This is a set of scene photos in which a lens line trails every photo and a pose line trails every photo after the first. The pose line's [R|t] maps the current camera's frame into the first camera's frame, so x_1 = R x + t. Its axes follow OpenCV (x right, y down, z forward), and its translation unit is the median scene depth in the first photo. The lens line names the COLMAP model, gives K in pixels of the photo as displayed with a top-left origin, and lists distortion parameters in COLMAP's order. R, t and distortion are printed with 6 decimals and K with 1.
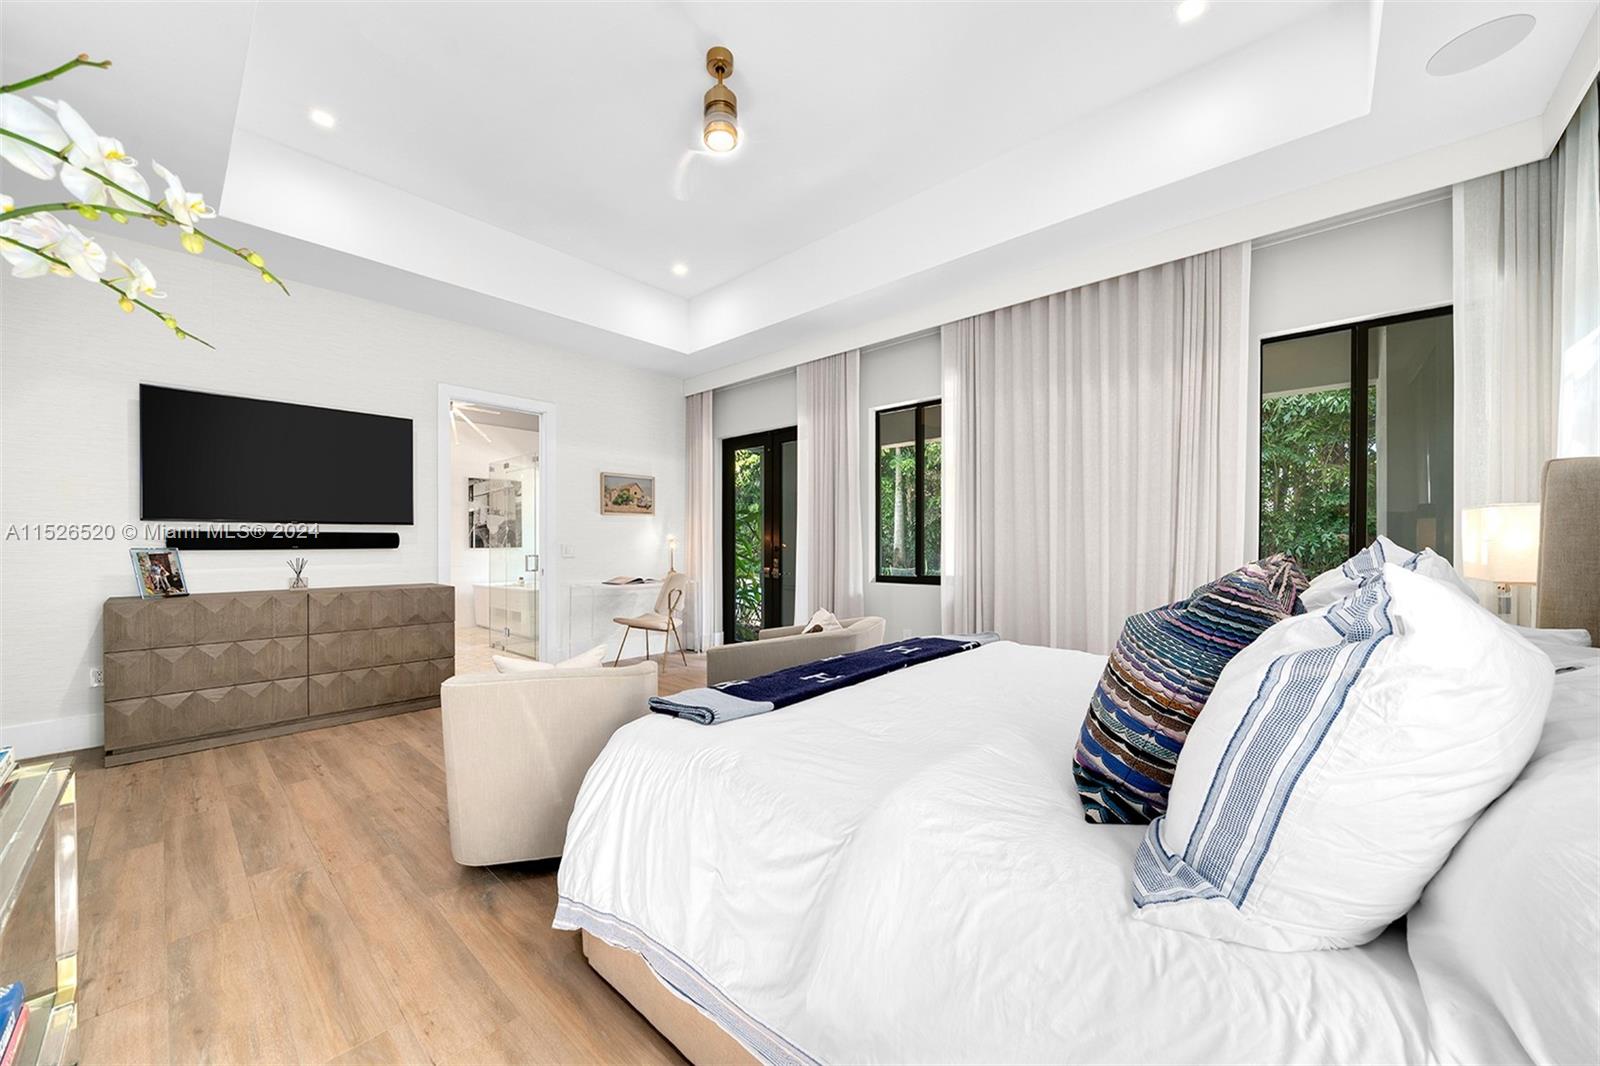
lens RADIAL K [[605.9, 0, 795.1], [0, 605.9, 534.9], [0, 0, 1]] dist [0.000900, 0.000236]
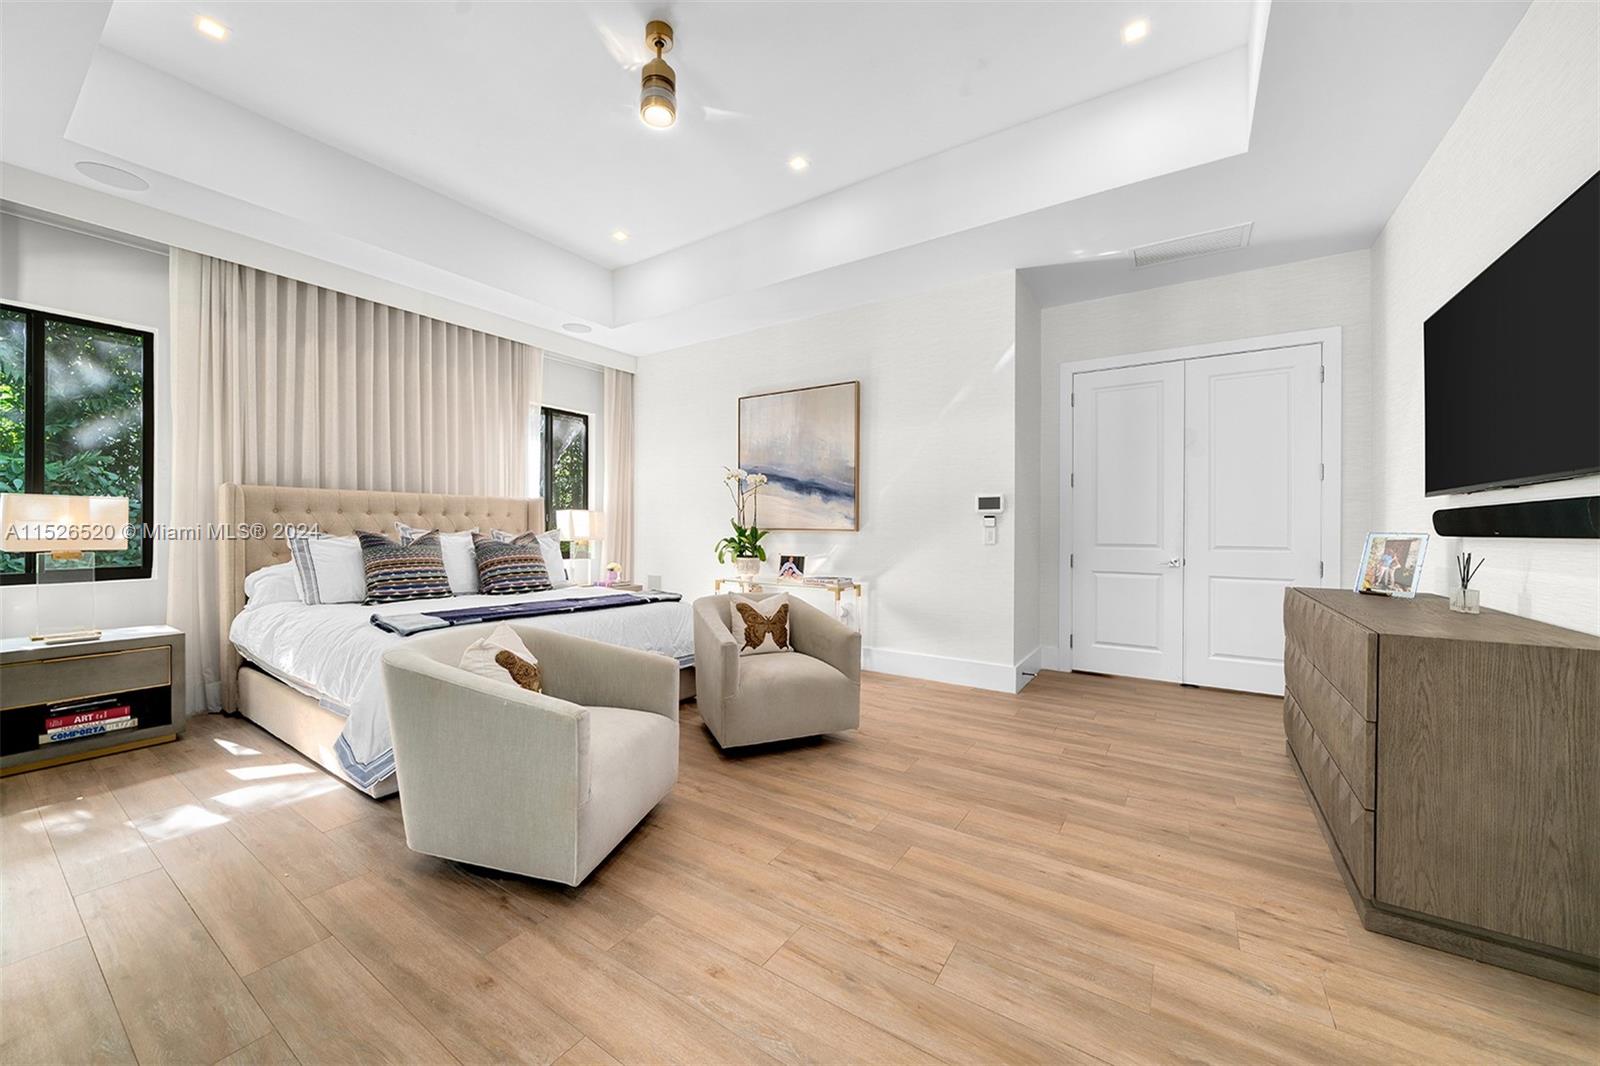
lens RADIAL K [[578.1, 0, 785.4], [0, 578.1, 528.4], [0, 0, 1]] dist [0.007767, 0.000213]
pose [[-0.988181, -0.001149, -0.153285, -0.146332], [0.000128, 0.999965, -0.008321, 0.020616], [0.153289, -0.008242, -0.988147, 1.575804]]
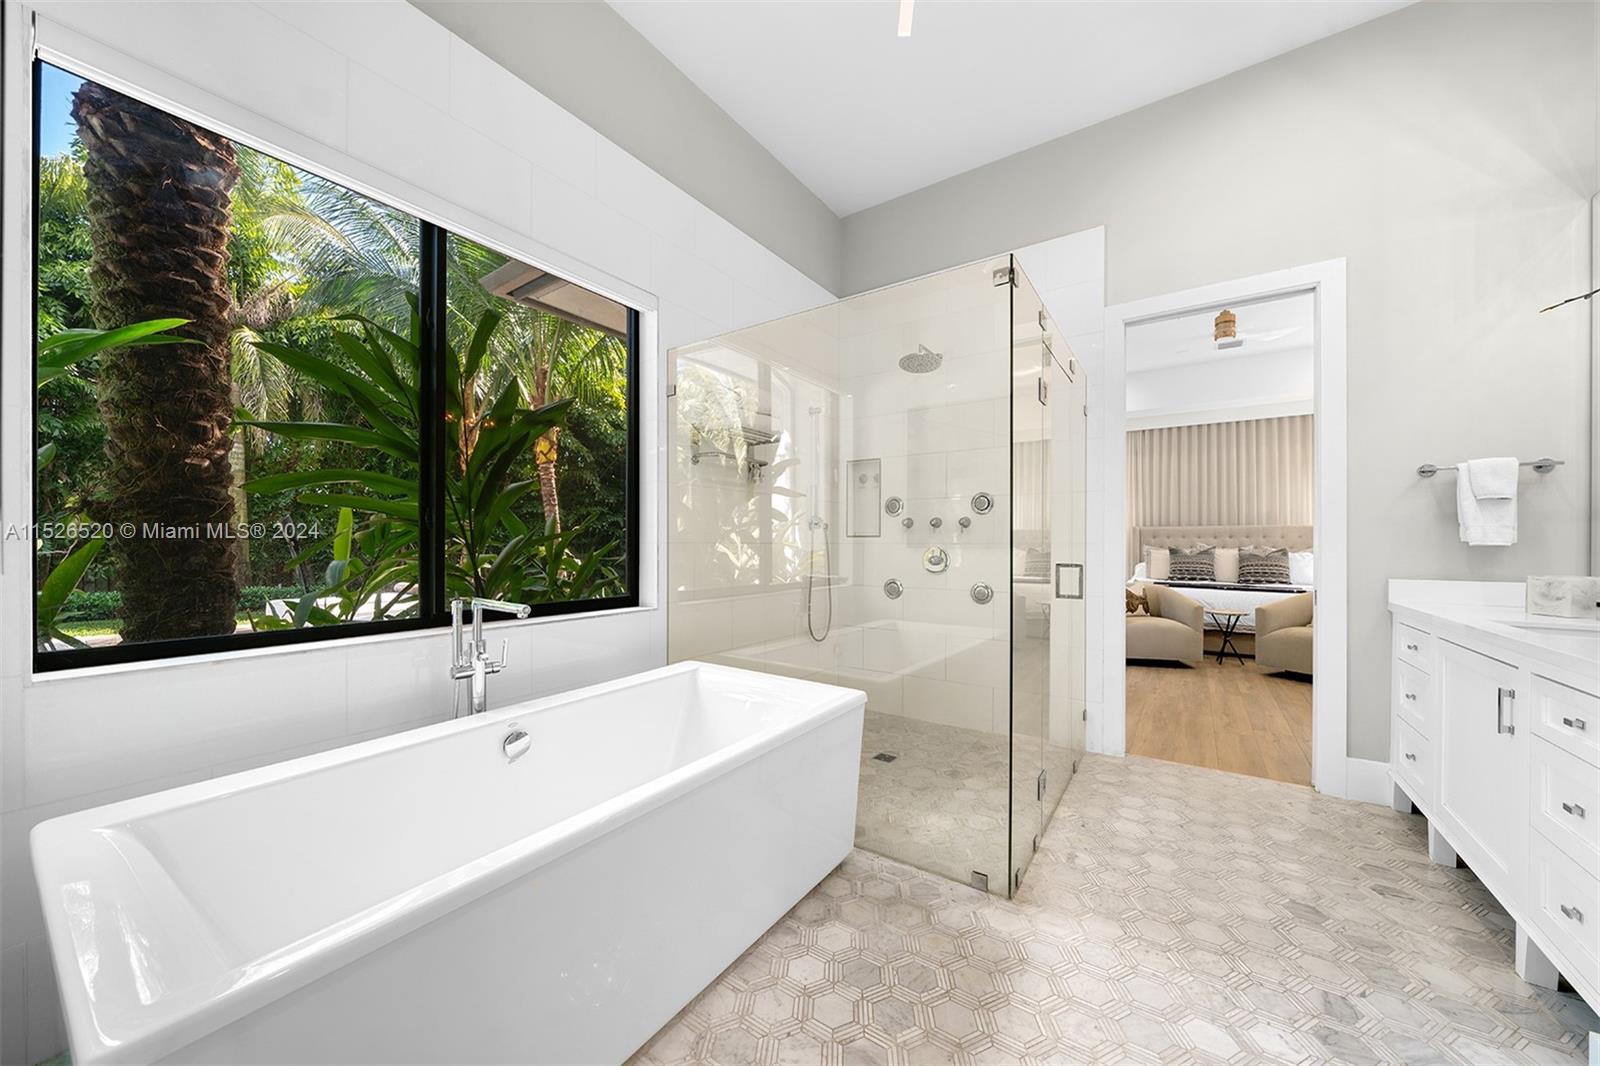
lens RADIAL K [[578.1, 0, 797.1], [0, 578.1, 540.7], [0, 0, 1]] dist [0.007767, 0.000213]
pose [[-0.151586, 0.005698, 0.988428, -1.395665], [-0.016804, 0.999824, -0.008341, 0.034805], [-0.988301, -0.017874, -0.151463, 2.101891]]
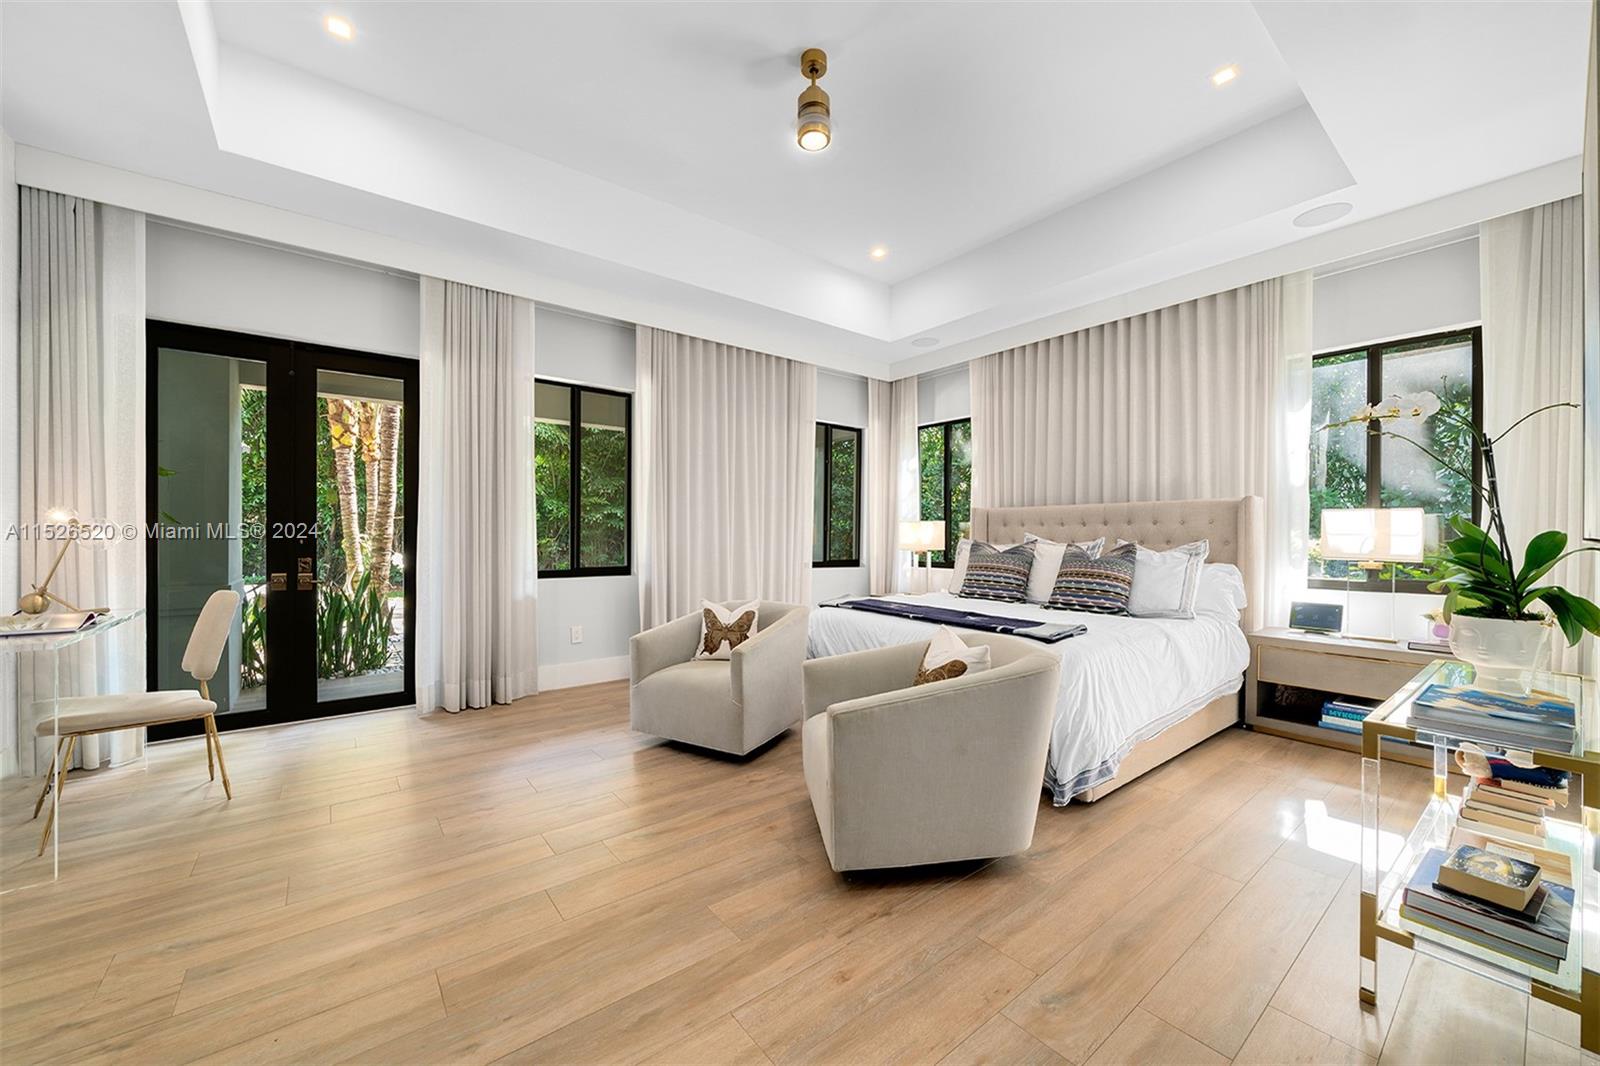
lens RADIAL K [[605.9, 0, 795.2], [0, 605.9, 539.5], [0, 0, 1]] dist [0.000900, 0.000236]
pose [[0.141685, -0.002837, 0.989908, -0.913800], [-0.017207, 0.999838, 0.005329, 0.015299], [-0.989762, -0.017789, 0.141614, 0.709768]]
